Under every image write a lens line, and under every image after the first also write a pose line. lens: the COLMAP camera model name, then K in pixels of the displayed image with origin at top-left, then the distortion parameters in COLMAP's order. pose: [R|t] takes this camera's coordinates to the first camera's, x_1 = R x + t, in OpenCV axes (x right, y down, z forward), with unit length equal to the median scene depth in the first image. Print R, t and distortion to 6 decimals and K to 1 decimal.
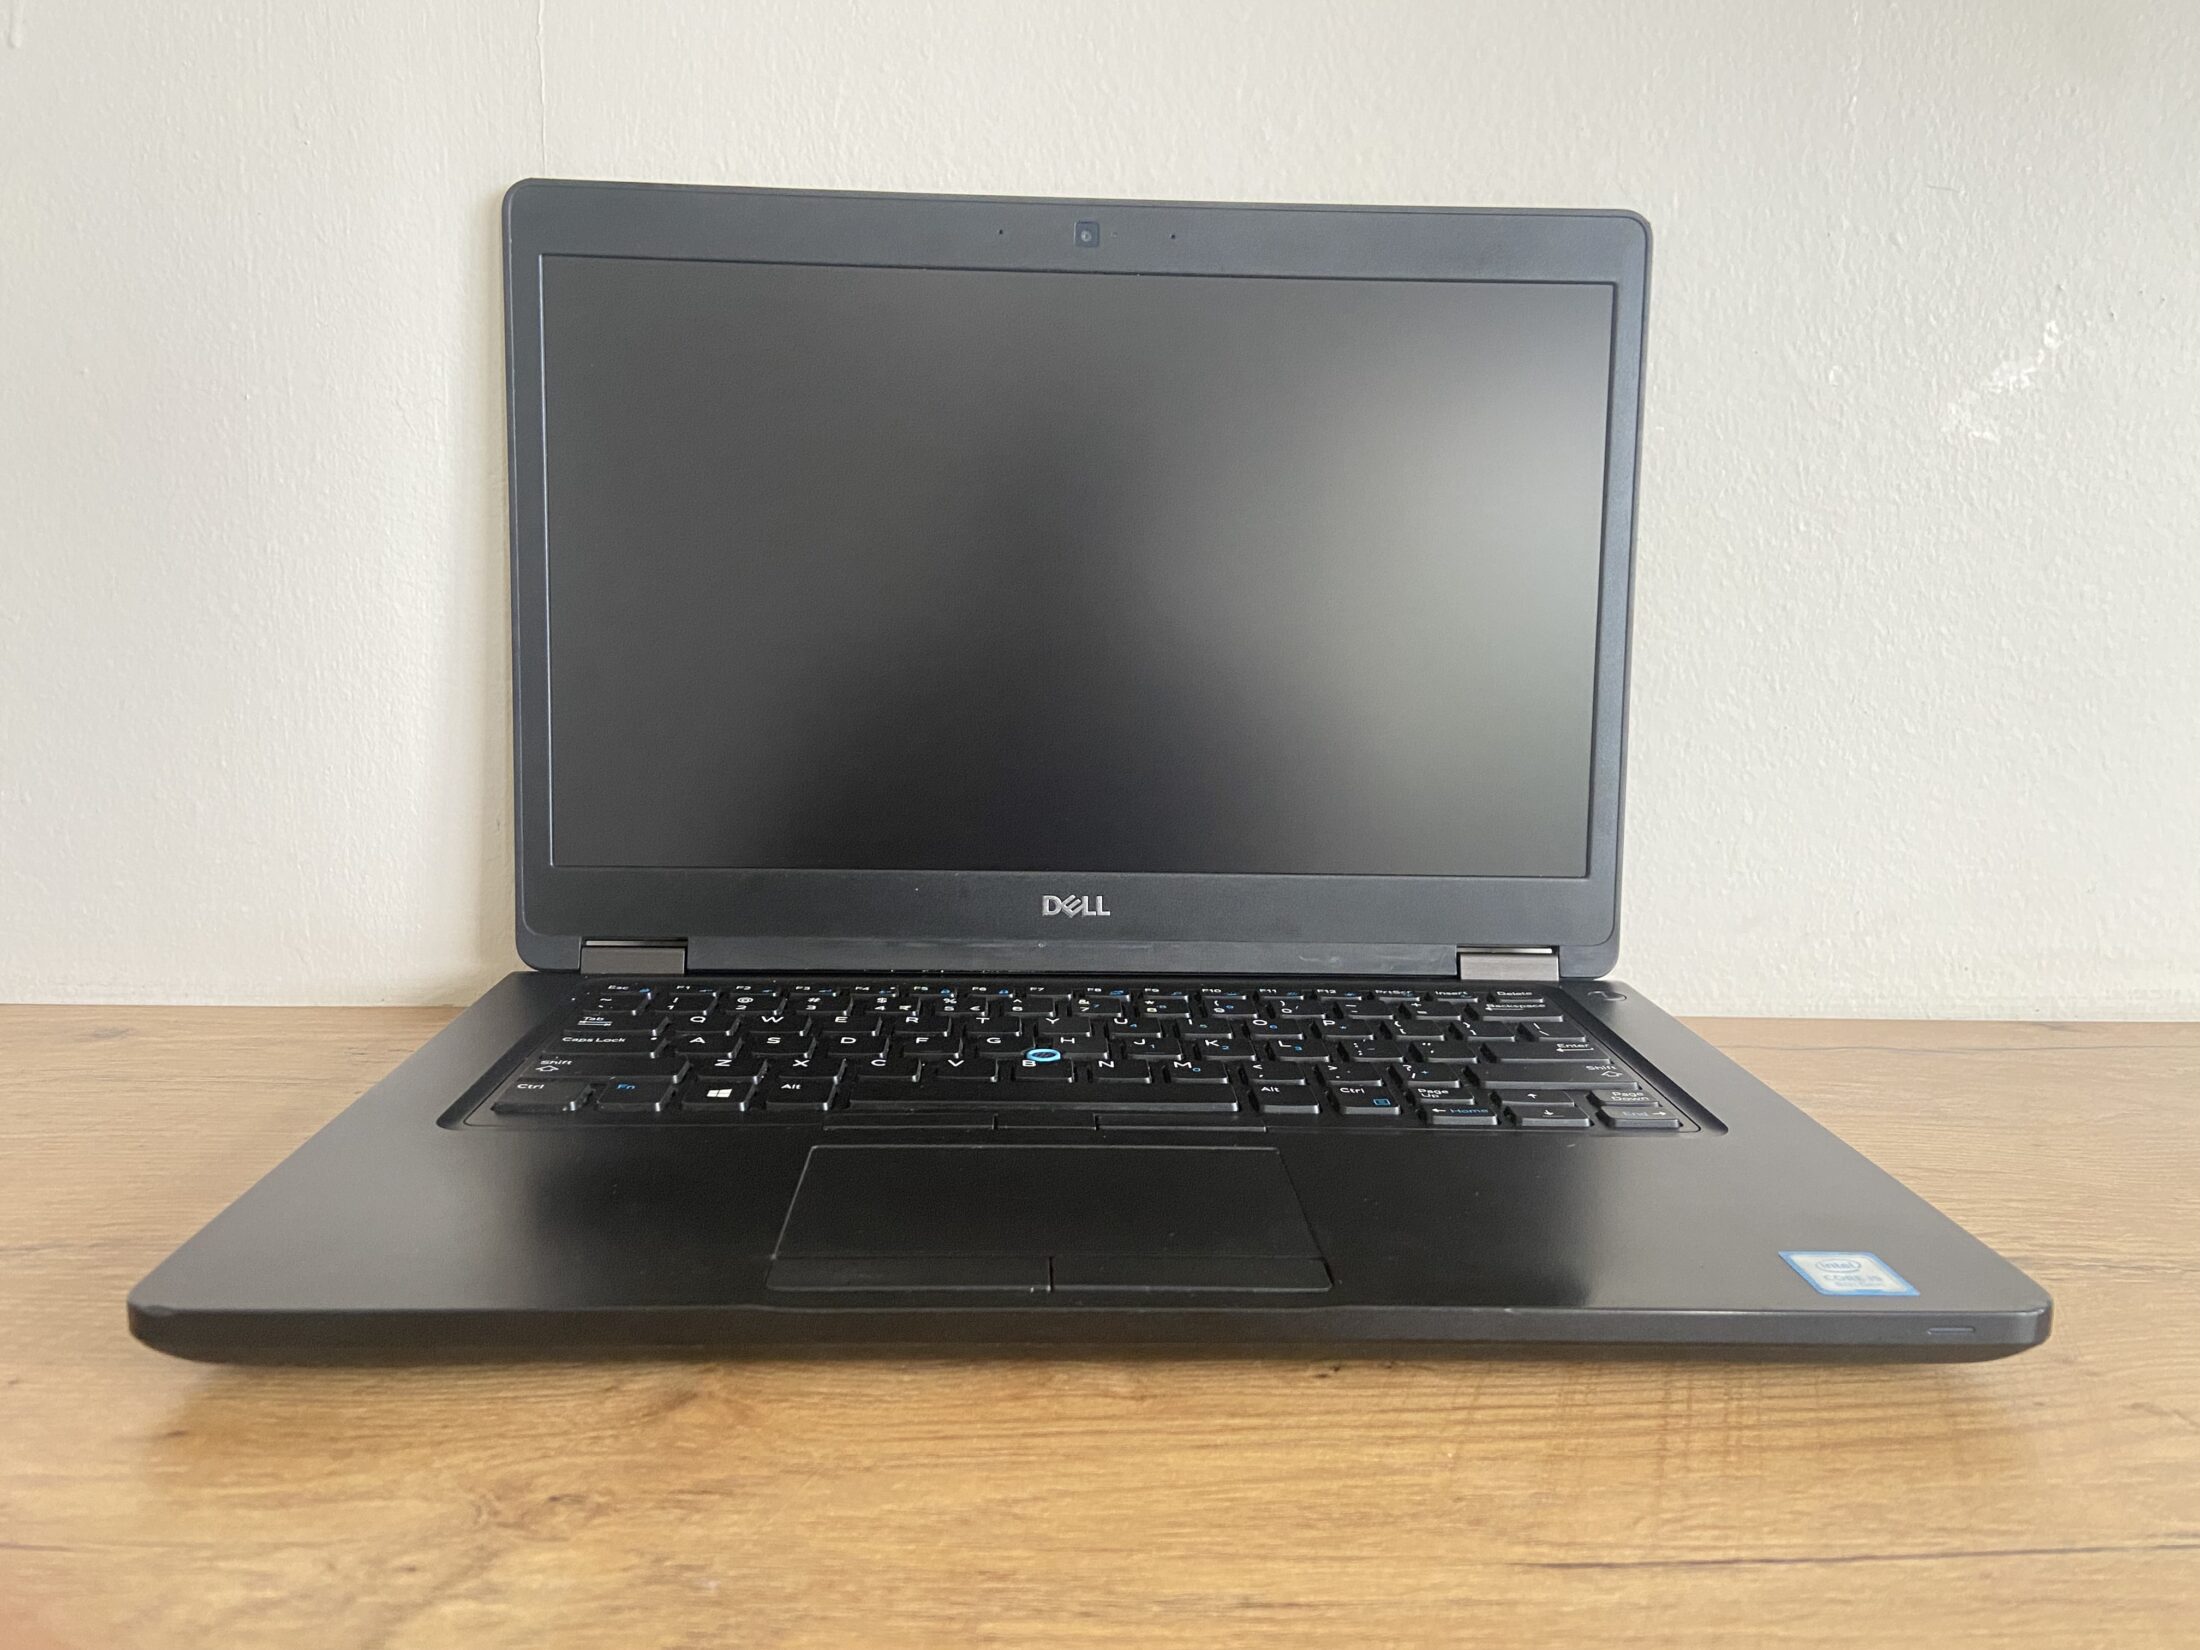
lens RADIAL K [[1663.7, 0, 1100.0], [0, 1663.7, 825.0], [0, 0, 1]] dist [0.126228, -0.172698]
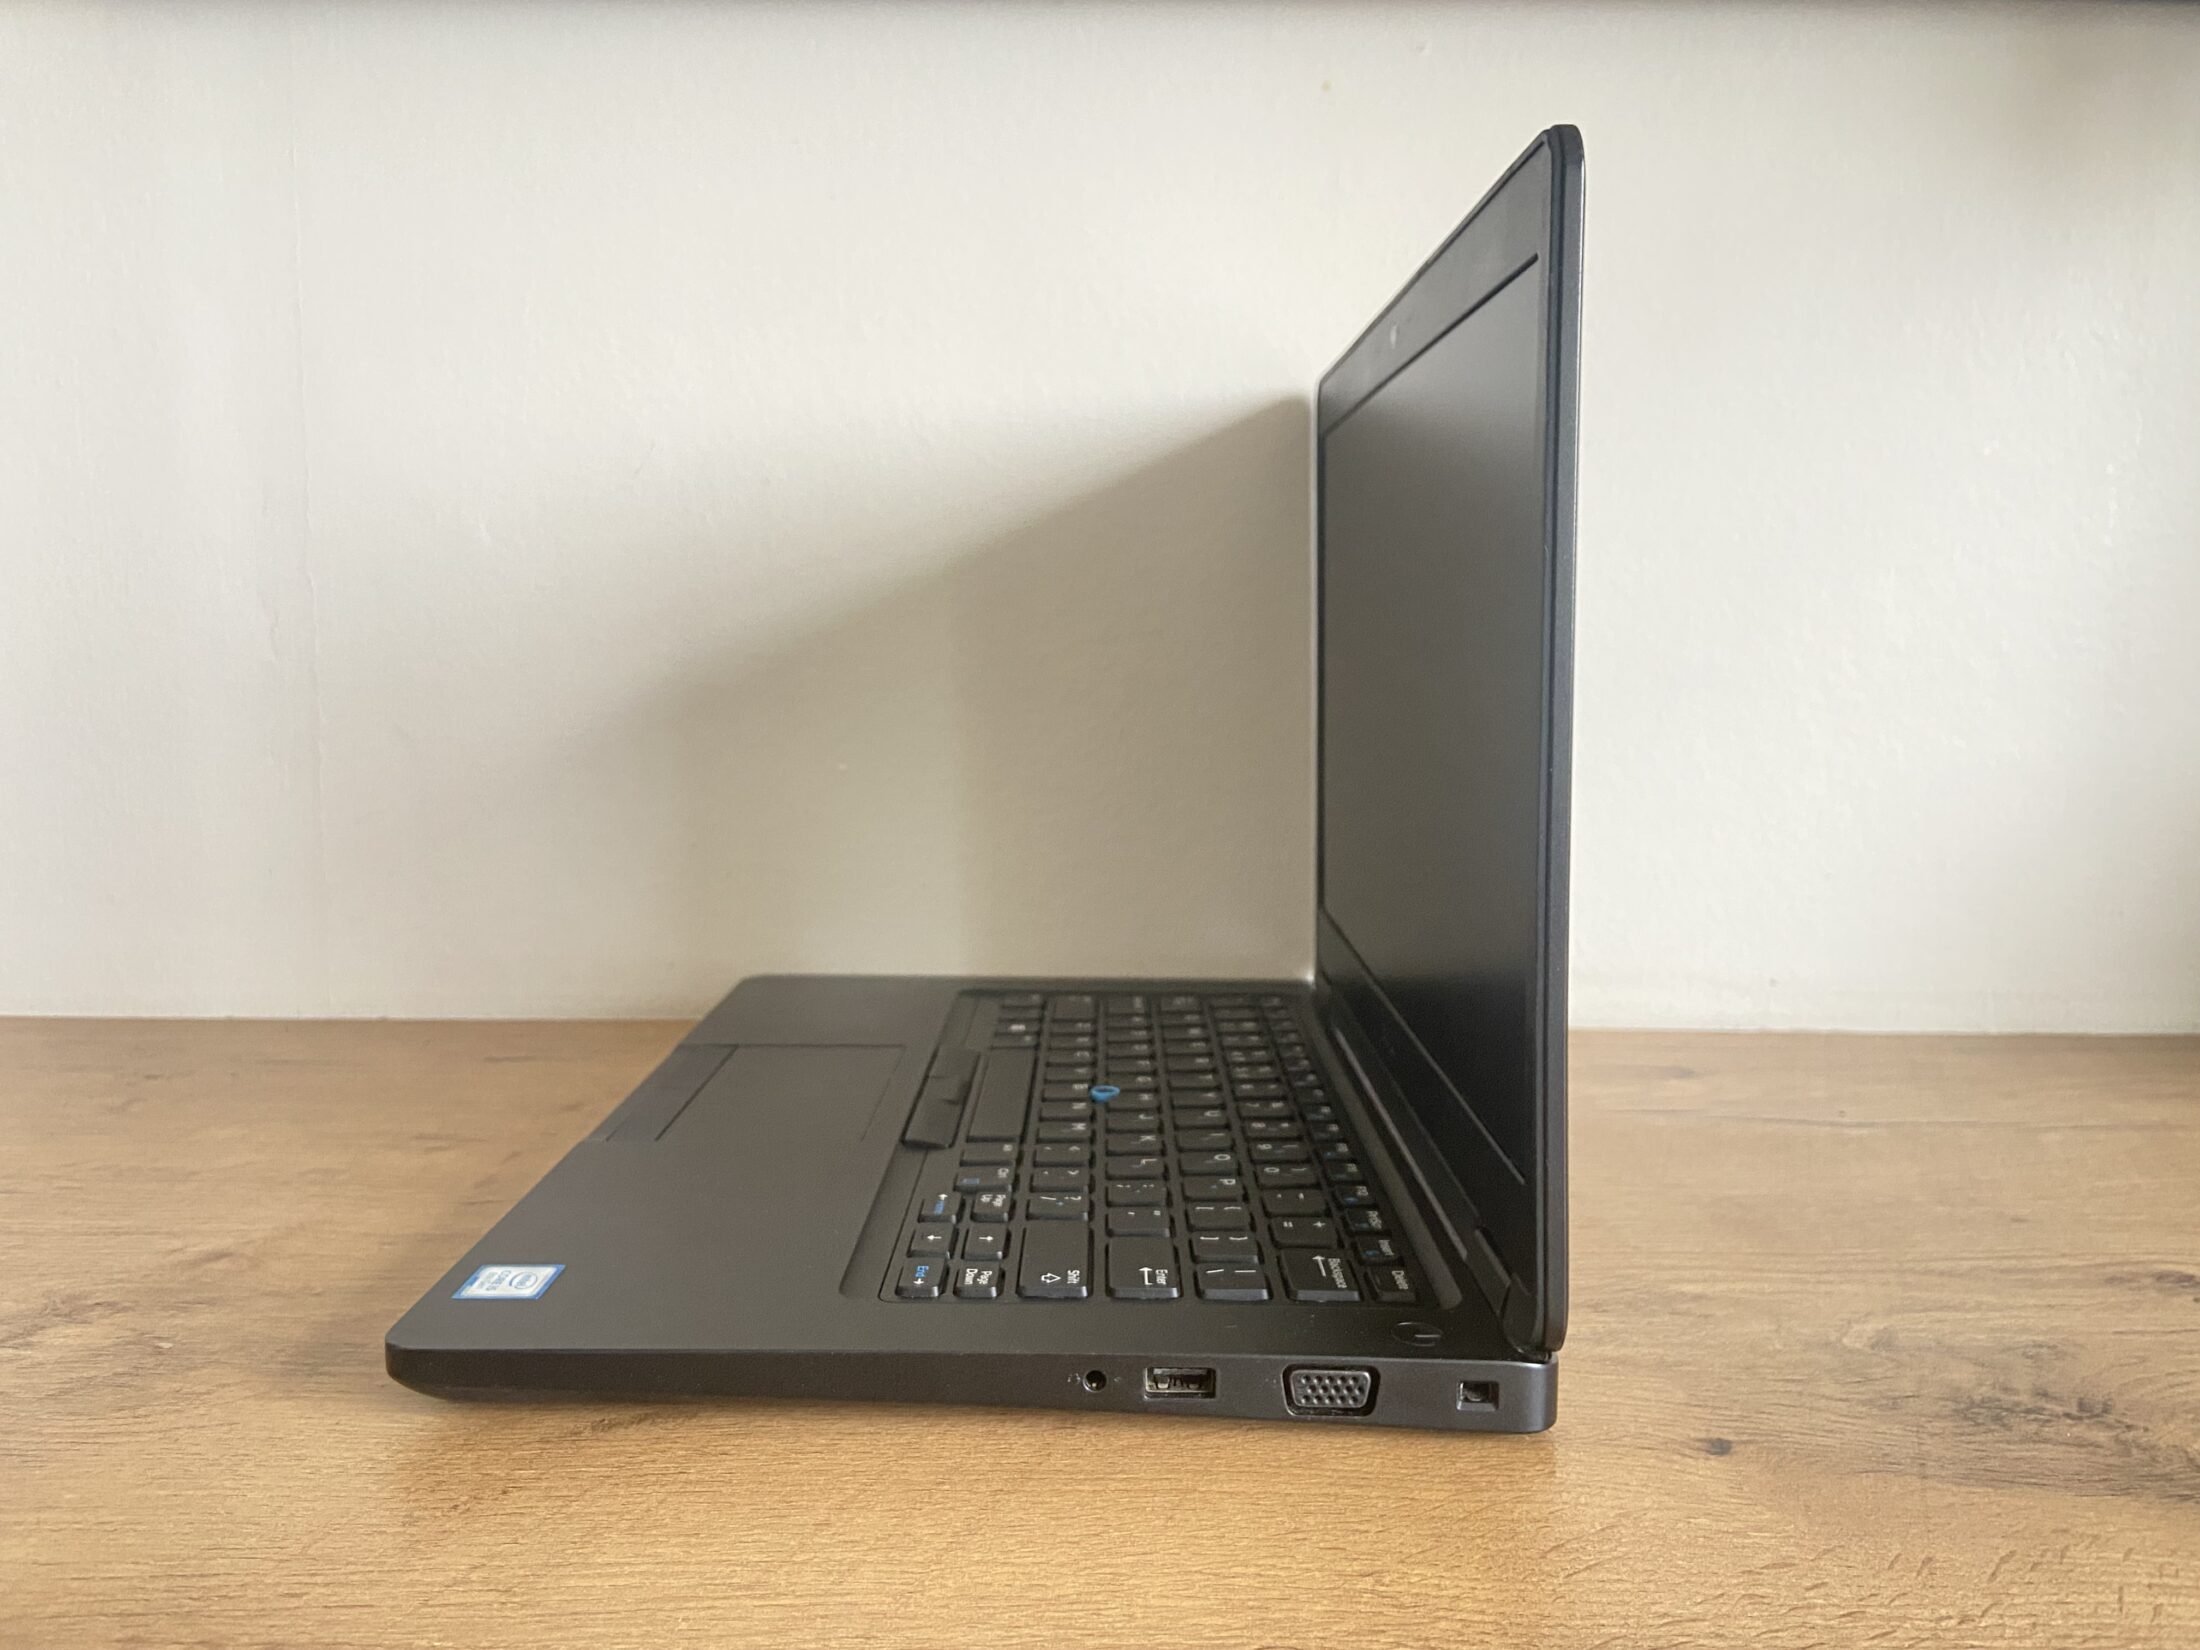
lens RADIAL K [[1684.3, 0, 1100.0], [0, 1684.3, 825.0], [0, 0, 1]] dist [0.059742, -0.087640]
pose [[0.998883, -0.005560, -0.046925, 0.317532], [0.003459, 0.998992, -0.044747, 0.023895], [0.047127, 0.044534, 0.997896, -0.234598]]
